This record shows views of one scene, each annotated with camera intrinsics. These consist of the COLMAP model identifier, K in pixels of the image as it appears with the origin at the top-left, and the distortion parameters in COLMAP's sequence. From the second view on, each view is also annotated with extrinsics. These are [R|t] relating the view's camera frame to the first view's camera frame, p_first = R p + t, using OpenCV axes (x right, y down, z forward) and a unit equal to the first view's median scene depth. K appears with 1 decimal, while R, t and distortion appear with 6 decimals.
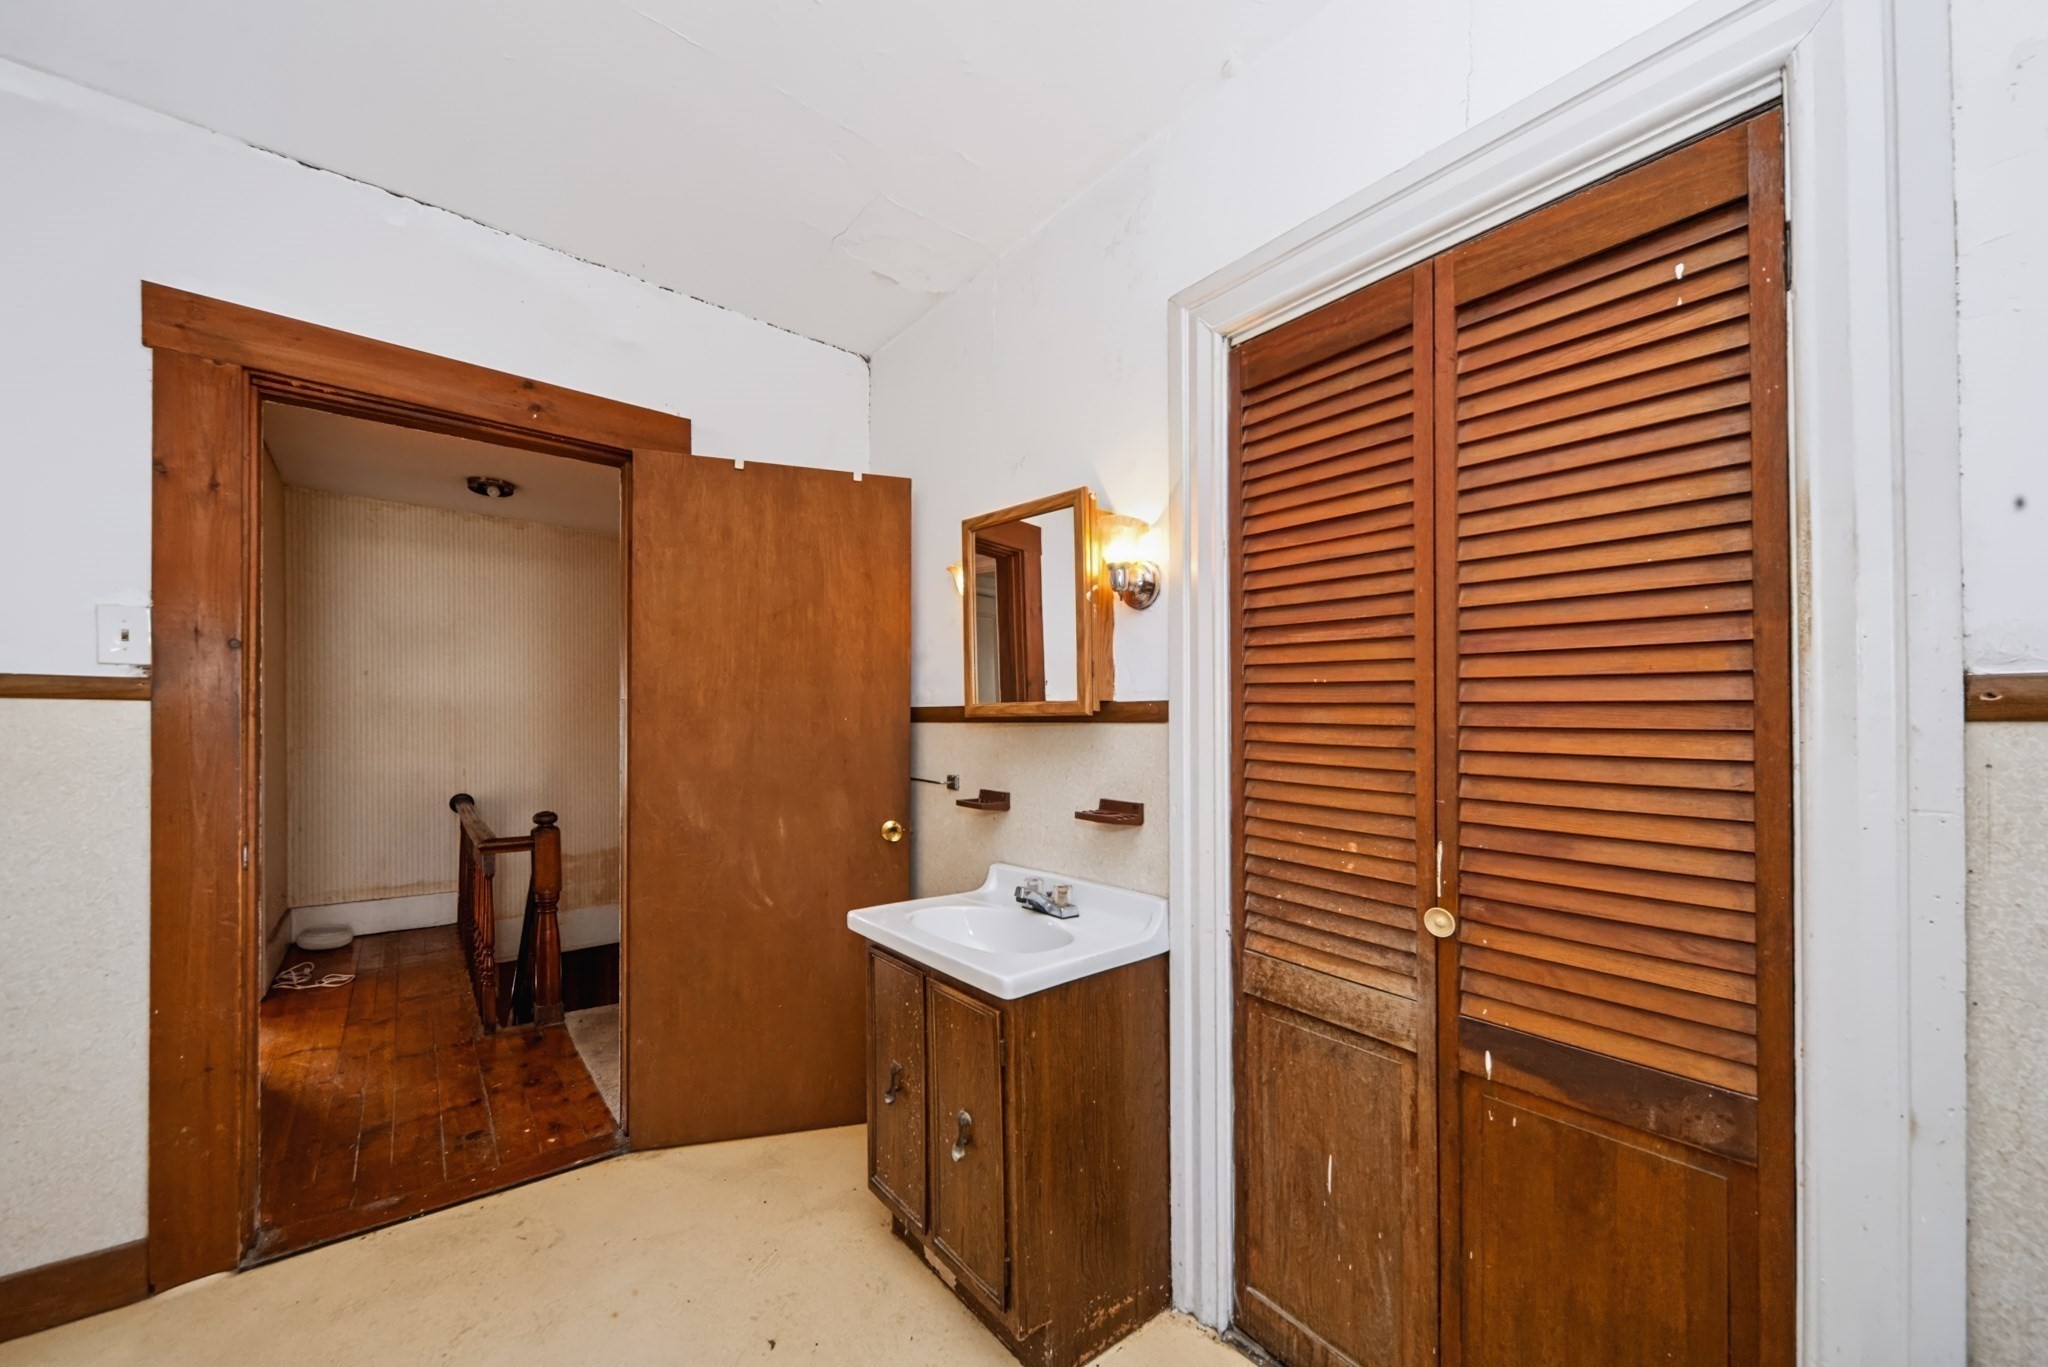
lens RADIAL K [[754.7, 0, 1033.0], [0, 754.7, 722.2], [0, 0, 1]] dist [-0.000193, 0.000003]
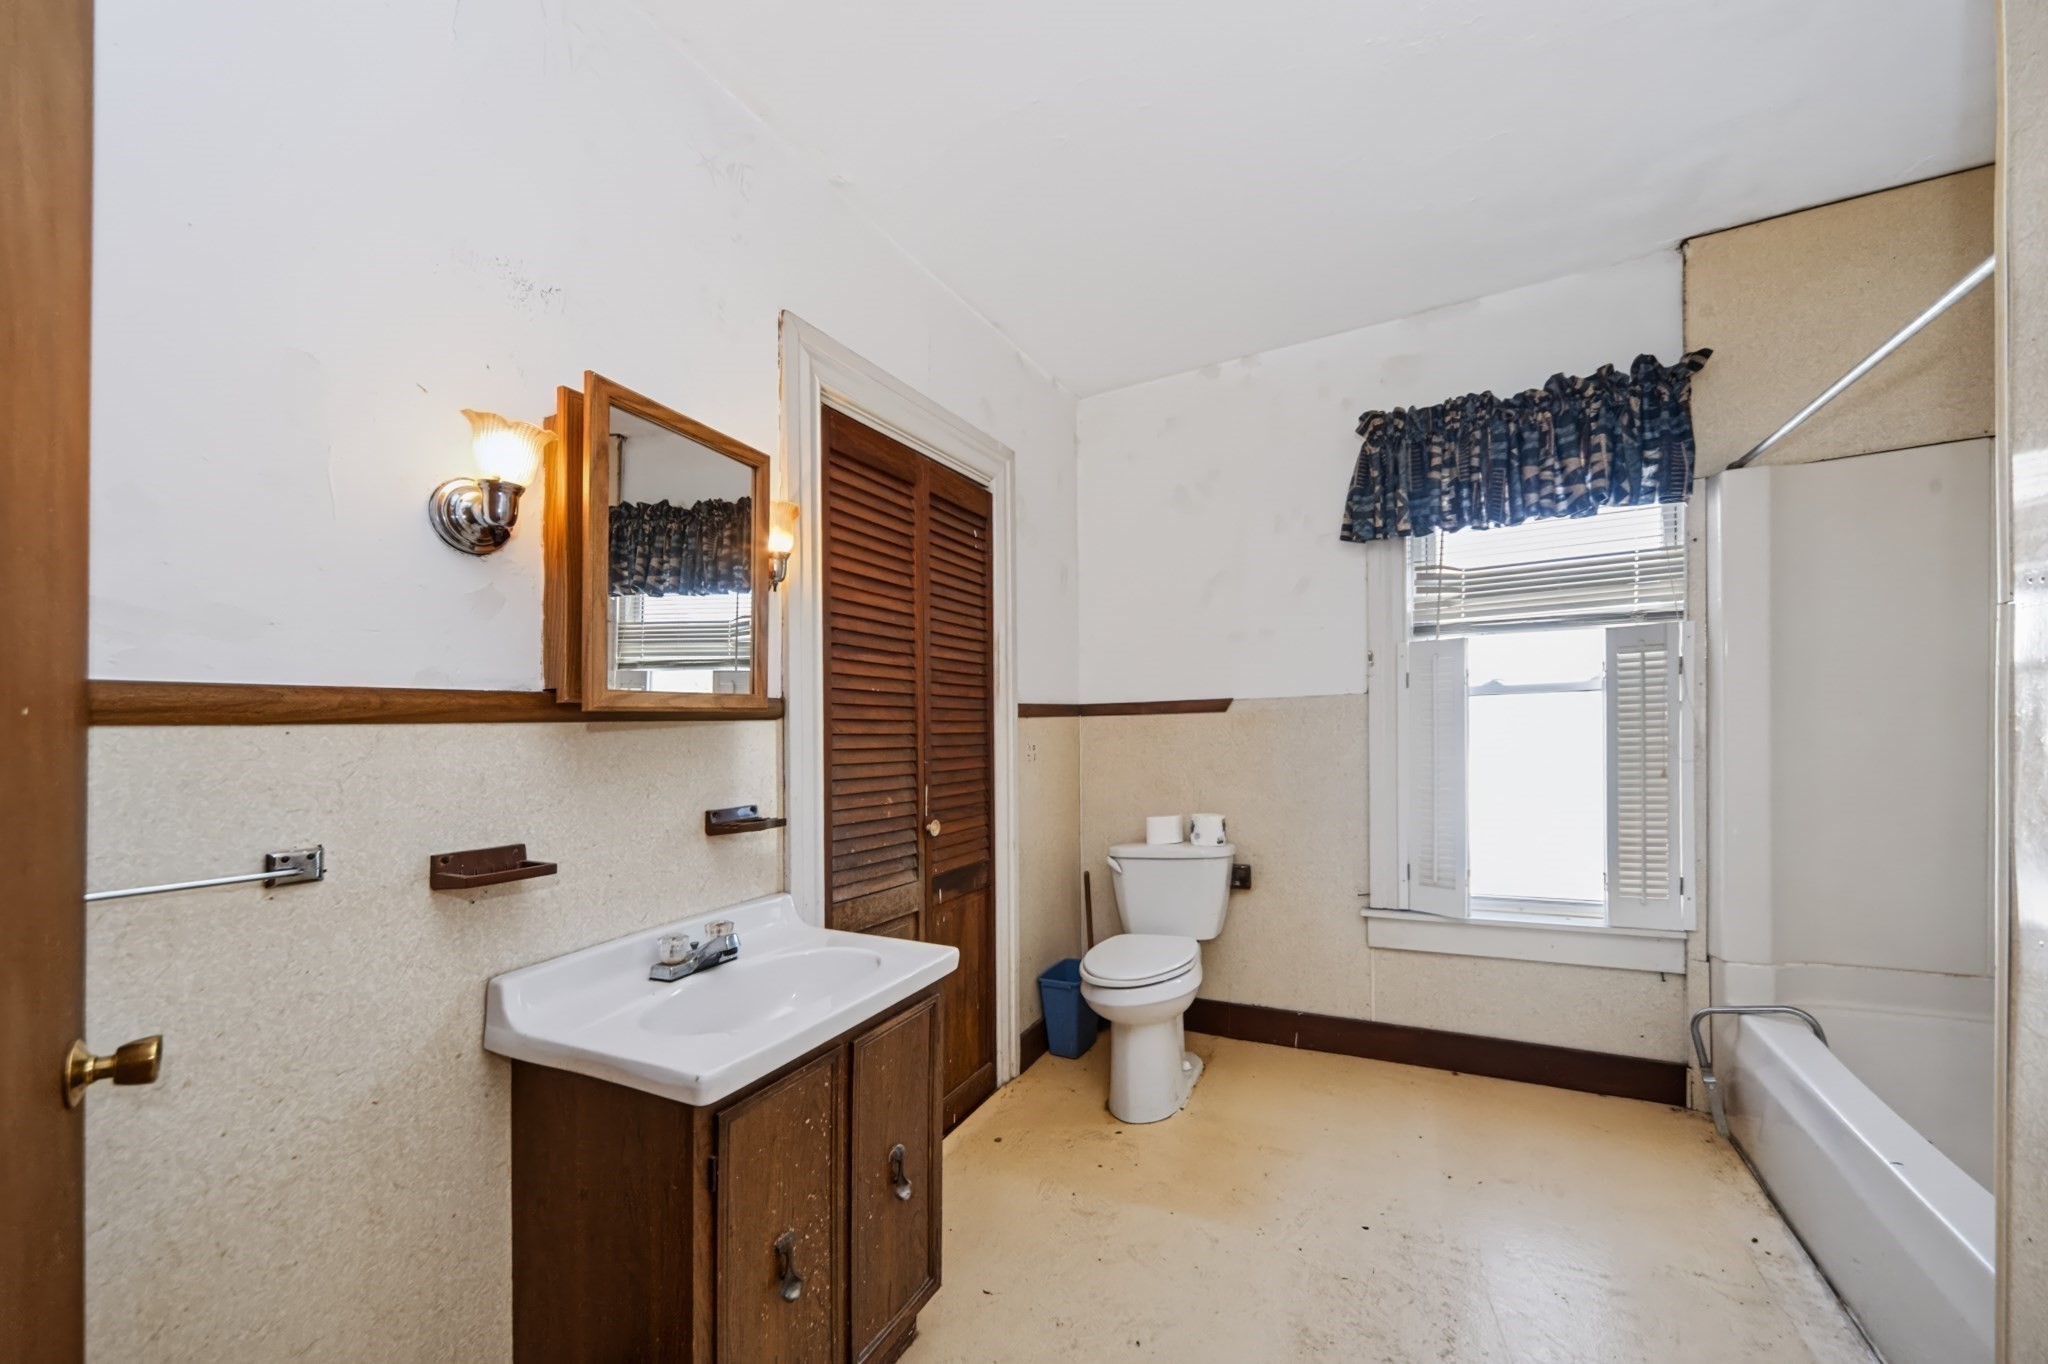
lens RADIAL K [[754.7, 0, 1033.0], [0, 754.7, 720.7], [0, 0, 1]] dist [-0.000193, 0.000003]
pose [[-0.386379, -0.000170, 0.922340, -1.100952], [0.009911, 0.999941, 0.004336, 0.000616], [-0.922287, 0.010817, -0.386355, 1.323879]]
